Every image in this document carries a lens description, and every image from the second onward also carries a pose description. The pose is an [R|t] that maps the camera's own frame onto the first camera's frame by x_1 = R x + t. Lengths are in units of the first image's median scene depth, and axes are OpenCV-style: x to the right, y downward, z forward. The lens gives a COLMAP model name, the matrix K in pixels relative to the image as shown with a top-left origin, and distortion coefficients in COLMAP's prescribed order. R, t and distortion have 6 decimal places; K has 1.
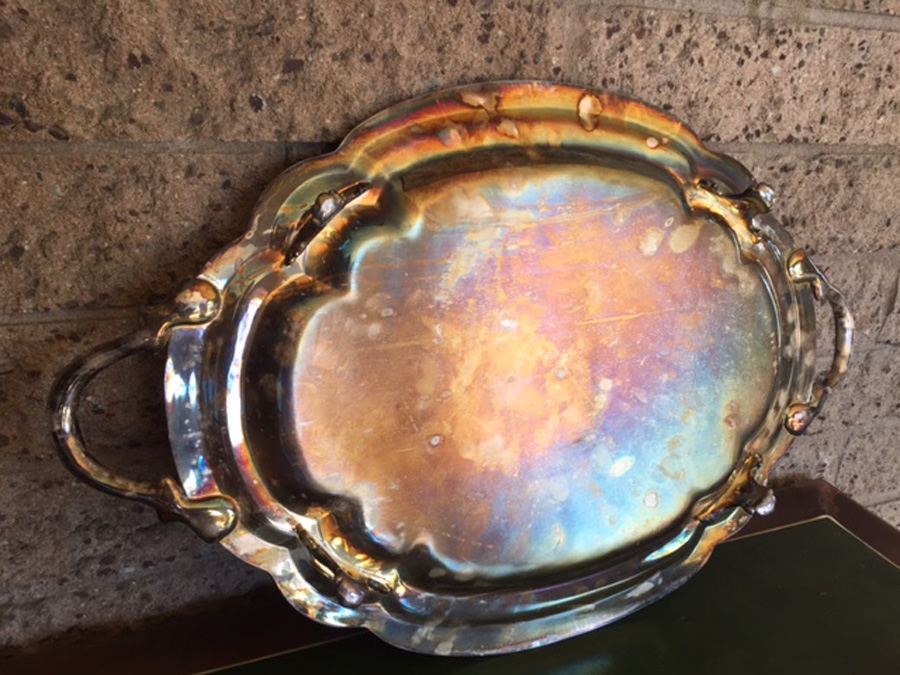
lens RADIAL K [[760.9, 0, 448.7], [0, 760.9, 339.9], [0, 0, 1]] dist [0.075935, -0.096812]
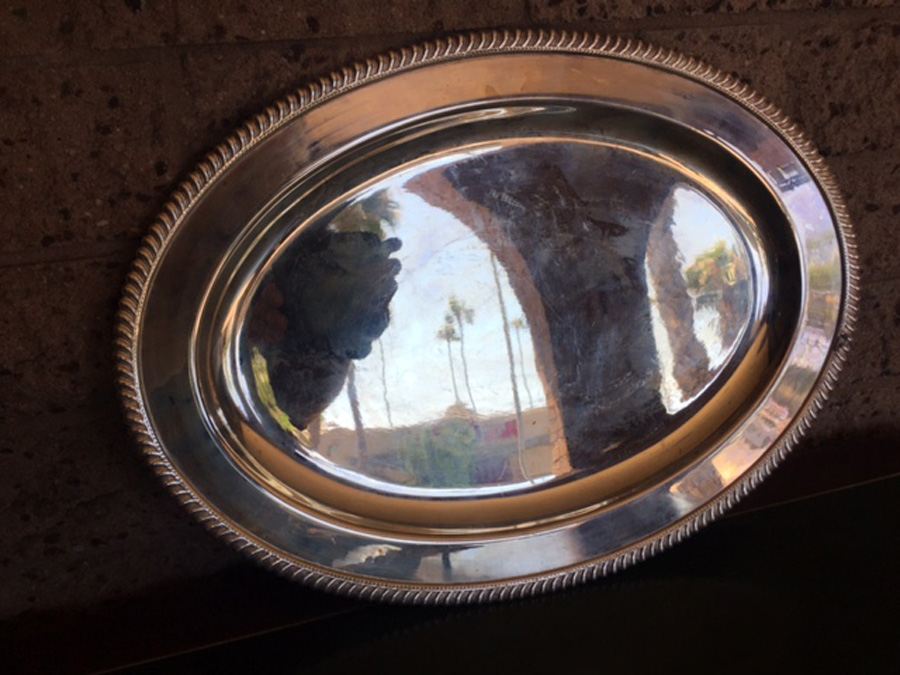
lens RADIAL K [[760.9, 0, 452.4], [0, 760.9, 341.1], [0, 0, 1]] dist [0.075935, -0.096812]
pose [[0.988234, -0.061419, -0.140075, 0.167903], [0.063160, 0.997971, 0.008014, 0.072295], [0.139298, -0.016767, 0.990109, 0.157335]]
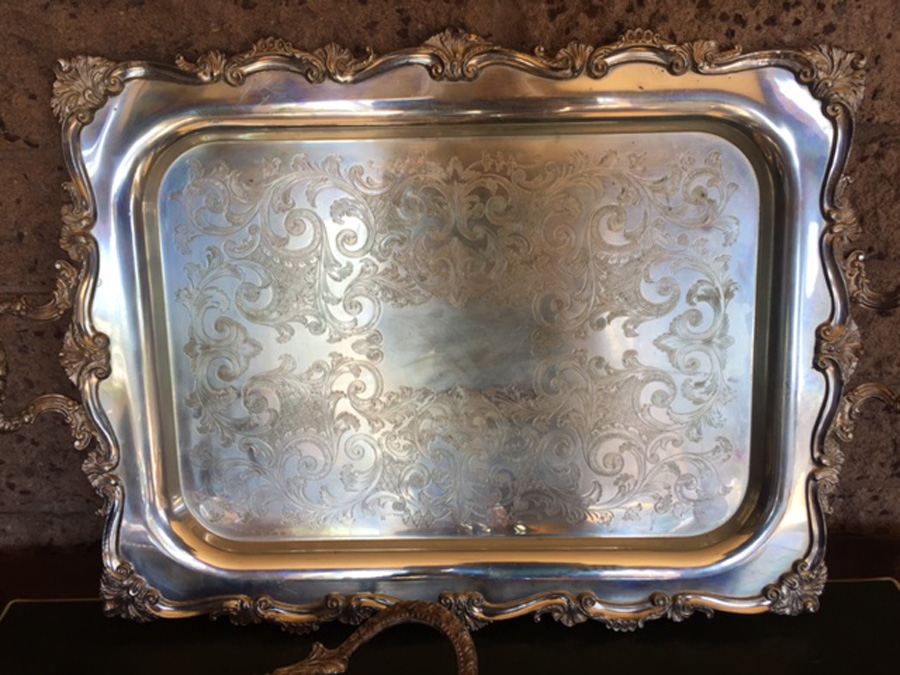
lens RADIAL K [[760.9, 0, 455.7], [0, 760.9, 338.6], [0, 0, 1]] dist [0.075935, -0.096812]
pose [[0.918614, 0.080015, -0.386970, 0.481490], [-0.067308, 0.996657, 0.046303, -0.043199], [0.389382, -0.016488, 0.920929, 0.090230]]
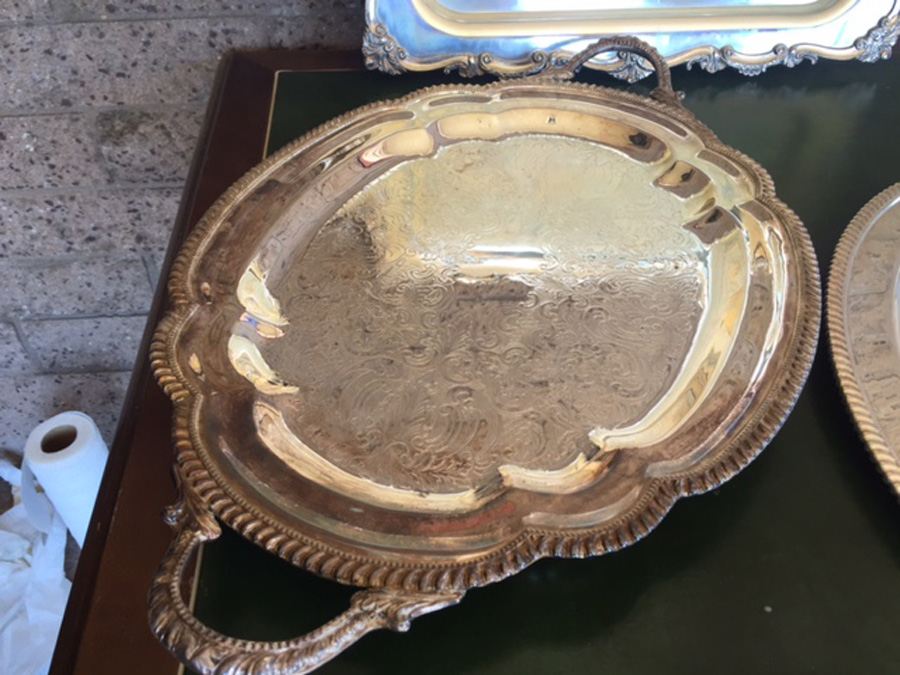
lens RADIAL K [[760.9, 0, 449.5], [0, 760.9, 336.8], [0, 0, 1]] dist [0.075935, -0.096812]
pose [[0.943266, 0.175623, -0.281791, 0.287868], [-0.068509, 0.933349, 0.352373, 0.355241], [0.324894, -0.313076, 0.892428, -0.453381]]
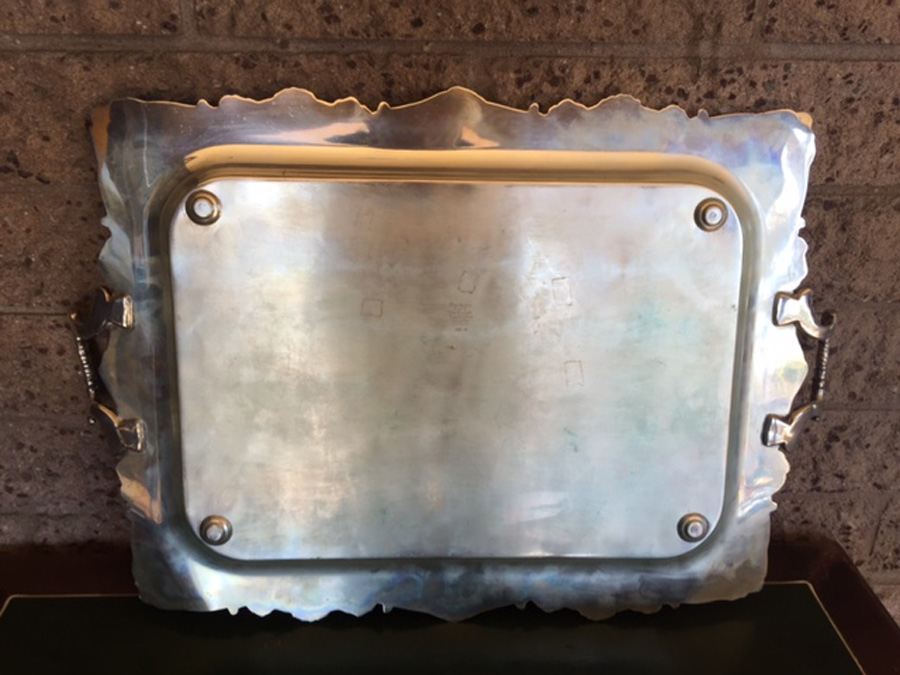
lens RADIAL K [[760.9, 0, 452.6], [0, 760.9, 340.0], [0, 0, 1]] dist [0.075935, -0.096812]
pose [[0.932438, 0.102621, -0.346450, 0.510880], [-0.090298, 0.994579, 0.051572, -0.092737], [0.349864, -0.016804, 0.936650, -0.018464]]
